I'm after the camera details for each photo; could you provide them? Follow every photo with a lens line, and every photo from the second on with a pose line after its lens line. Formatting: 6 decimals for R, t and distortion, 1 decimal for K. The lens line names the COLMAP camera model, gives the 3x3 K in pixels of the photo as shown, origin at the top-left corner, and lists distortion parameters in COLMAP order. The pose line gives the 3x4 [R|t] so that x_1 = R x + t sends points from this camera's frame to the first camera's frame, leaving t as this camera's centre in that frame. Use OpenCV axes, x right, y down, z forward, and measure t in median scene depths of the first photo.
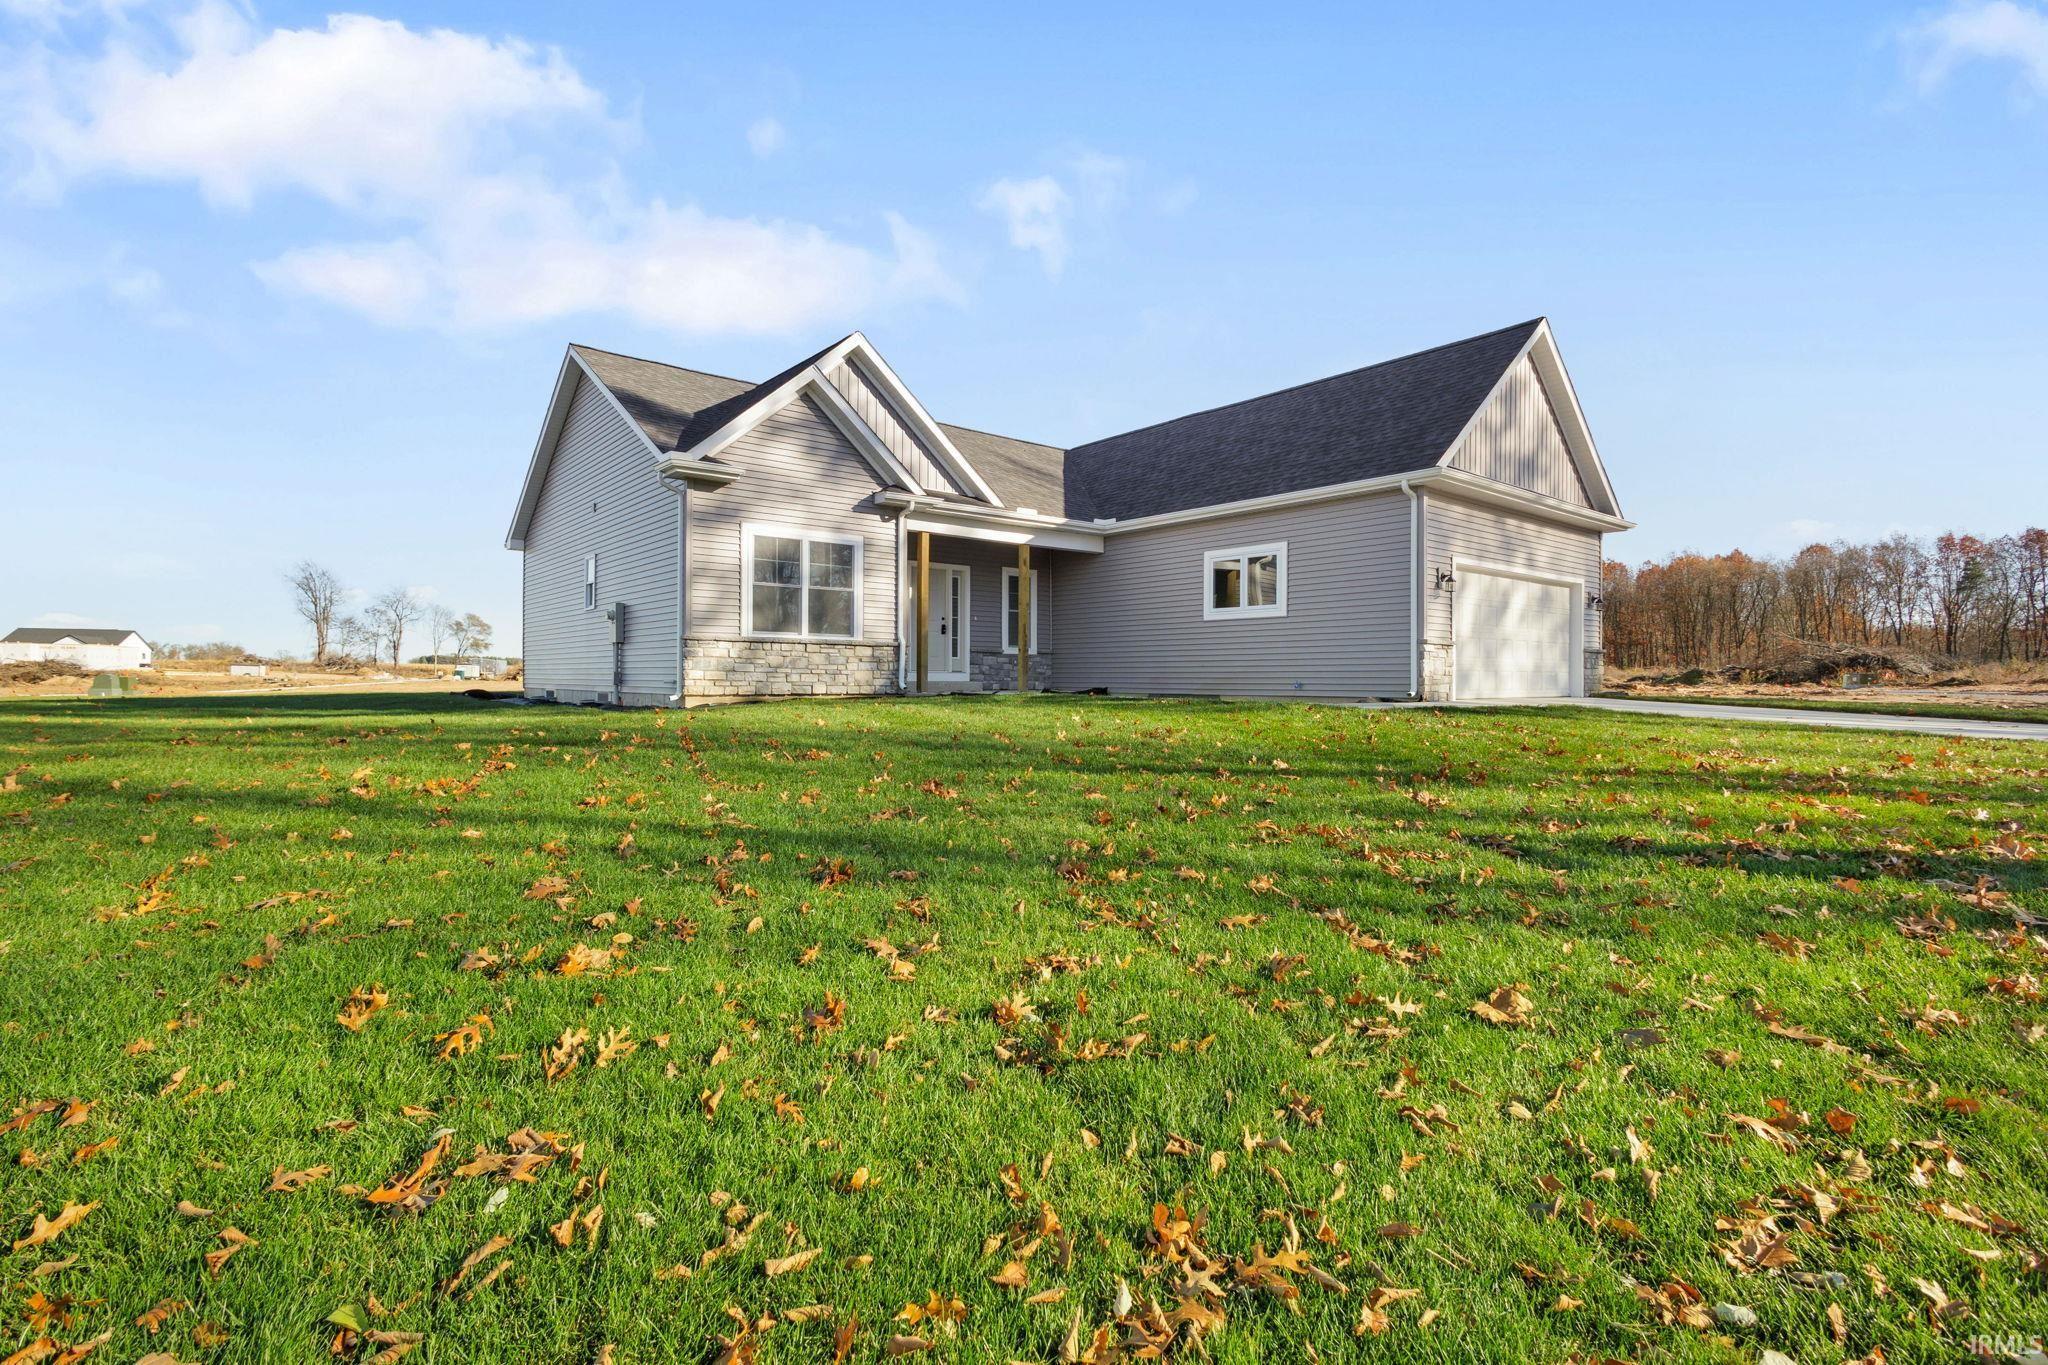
lens RADIAL K [[949.6, 0, 1018.5], [0, 949.6, 687.1], [0, 0, 1]] dist [0.006034, 0.000013]
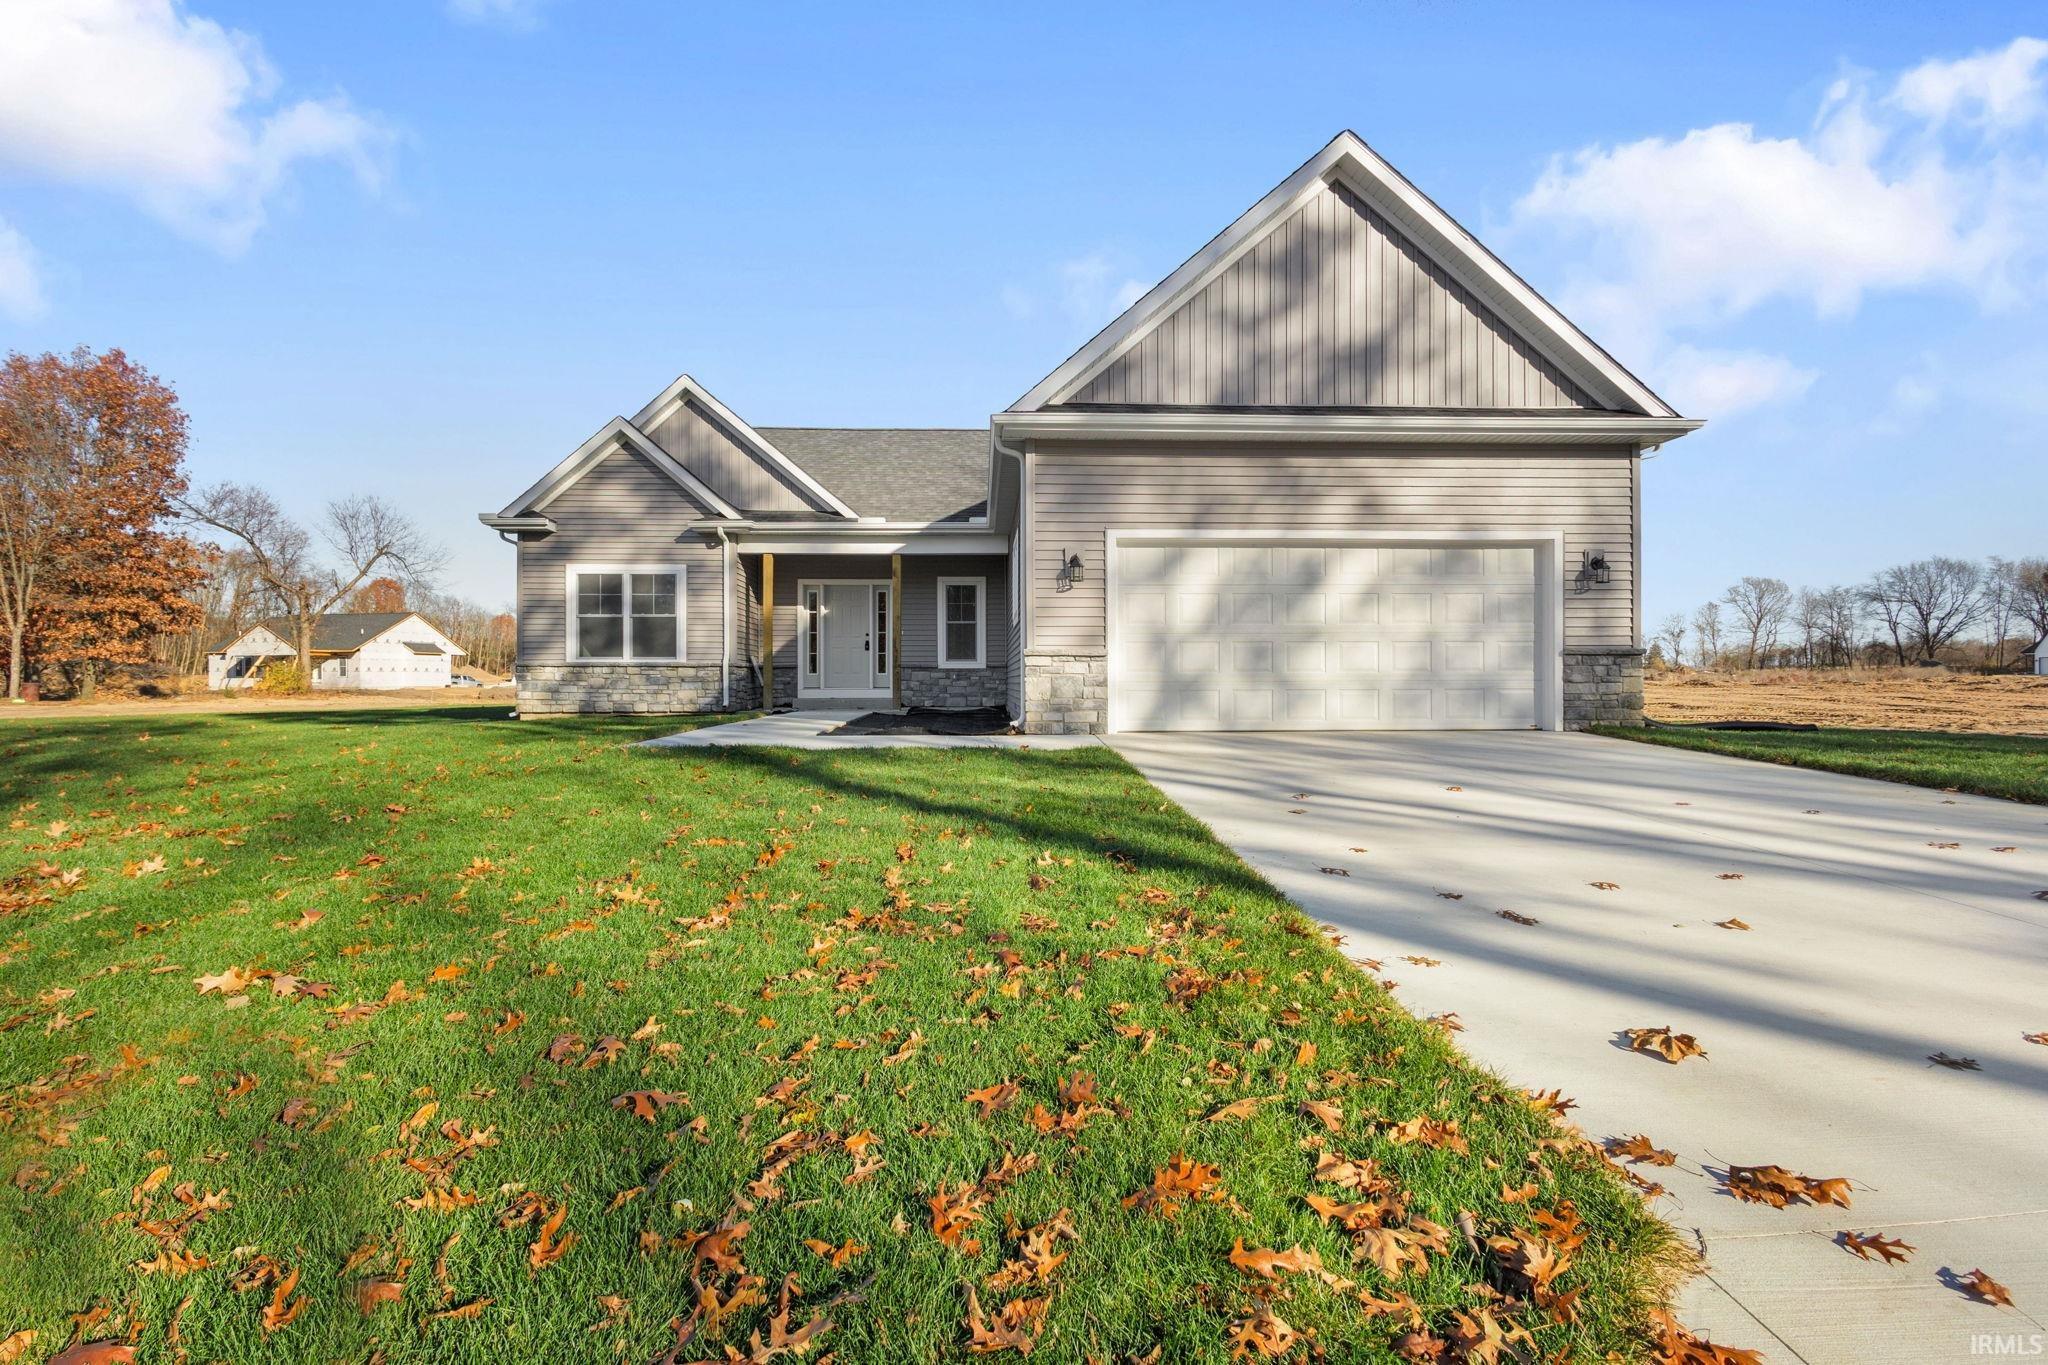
lens RADIAL K [[949.6, 0, 1018.5], [0, 949.6, 687.1], [0, 0, 1]] dist [0.006034, 0.000013]
pose [[0.797359, -0.001841, -0.603502, 0.771479], [0.000191, 0.999996, -0.002798, -0.017471], [0.603505, 0.002115, 0.797357, 0.367416]]
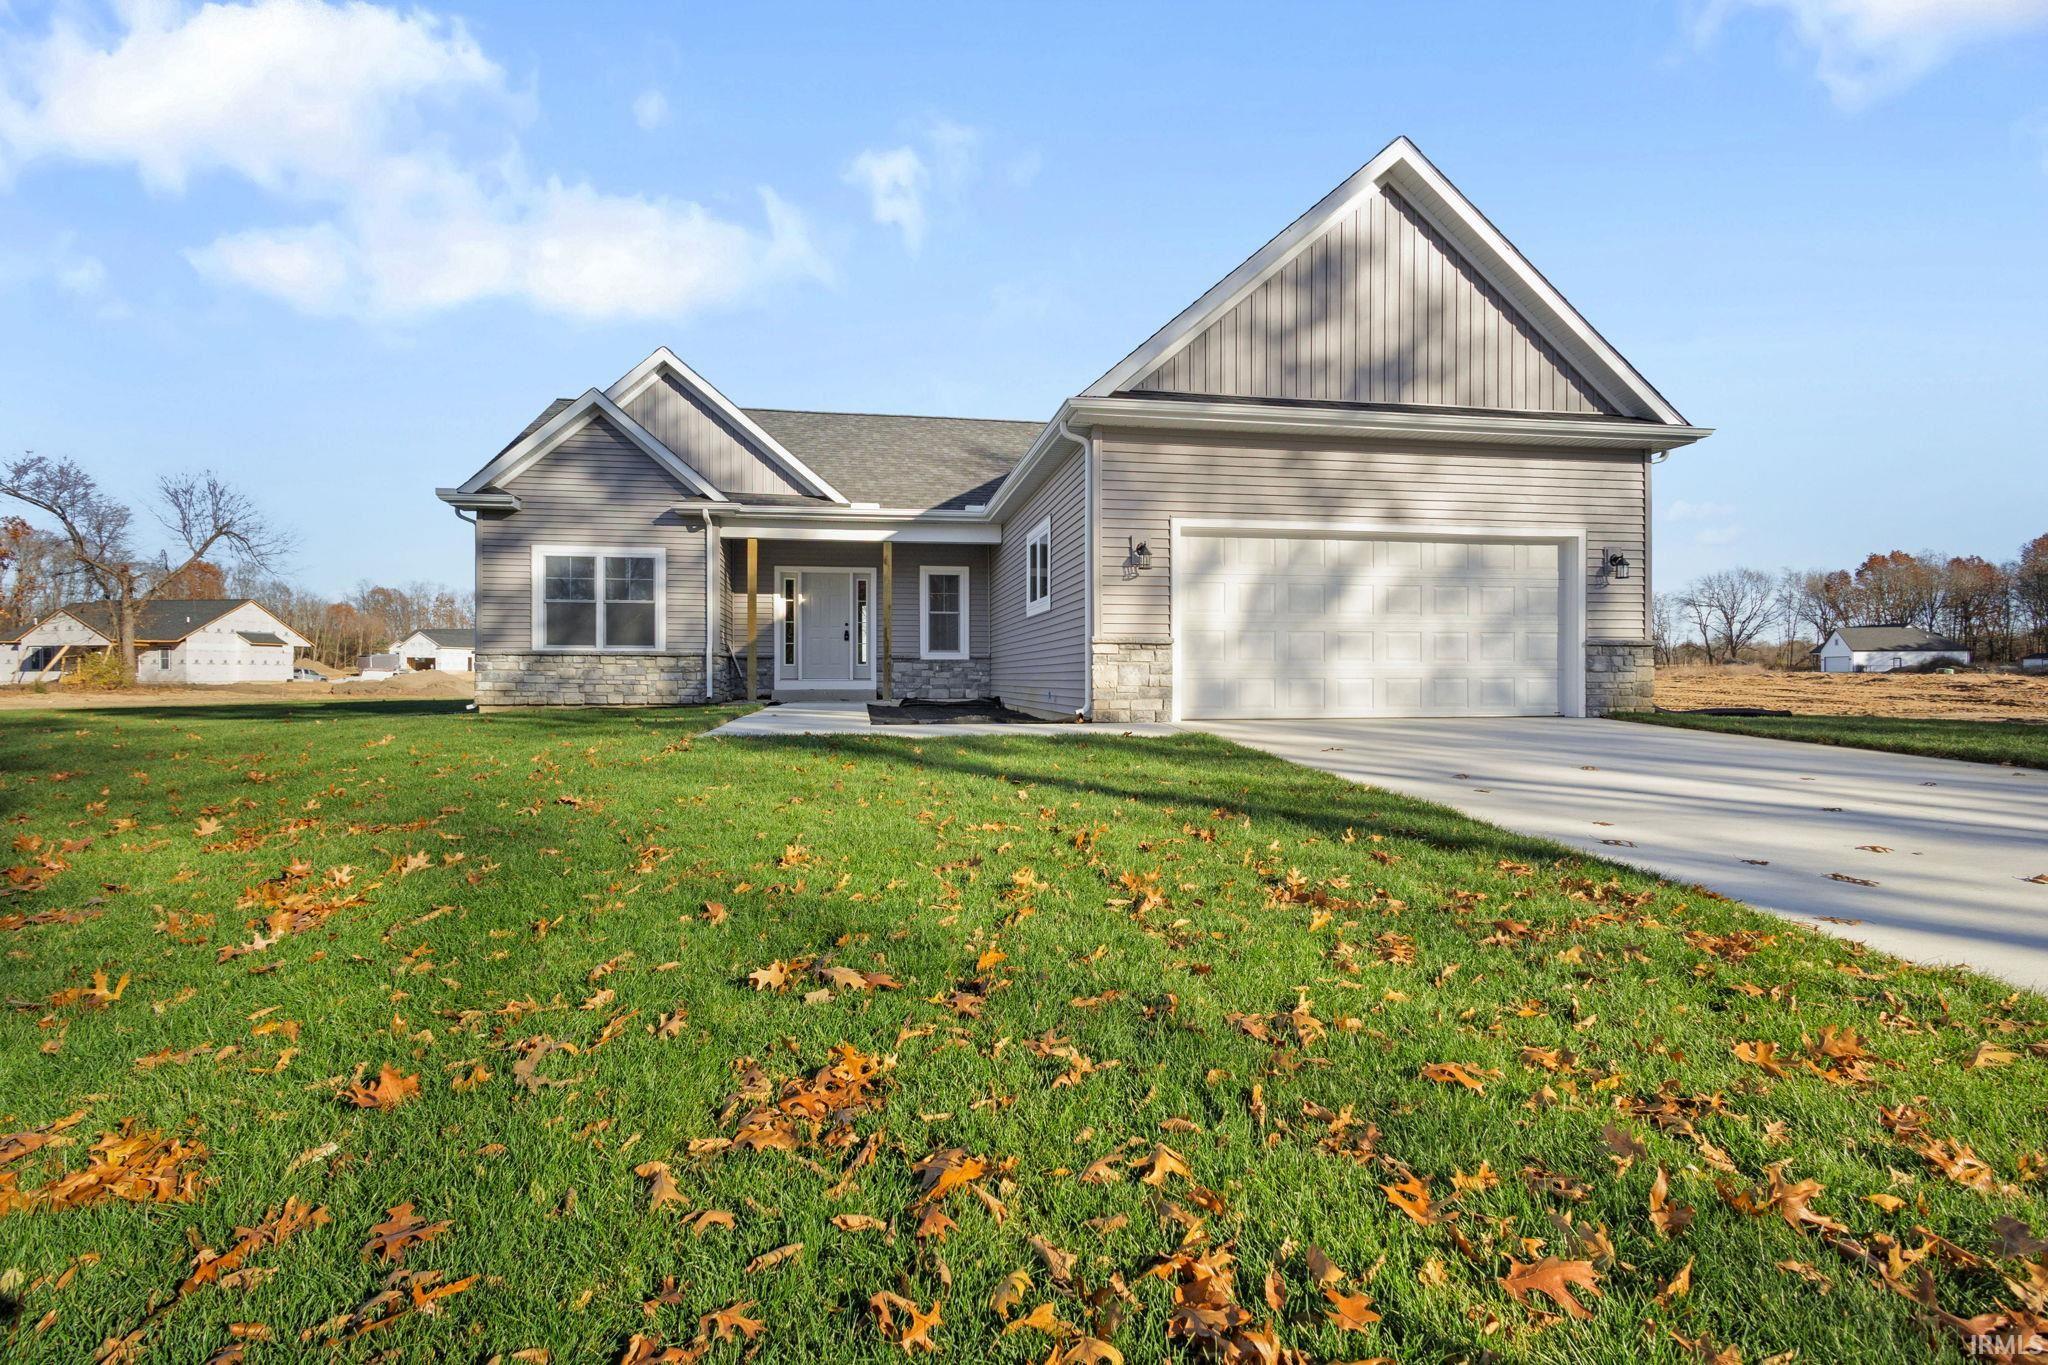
lens RADIAL K [[954.5, 0, 1018.2], [0, 954.5, 683.7], [0, 0, 1]] dist [0.005177, -0.000319]
pose [[0.866827, -0.000977, -0.498609, 0.661260], [-0.000297, 0.999997, -0.002476, -0.011766], [0.498610, 0.002294, 0.866824, 0.301140]]
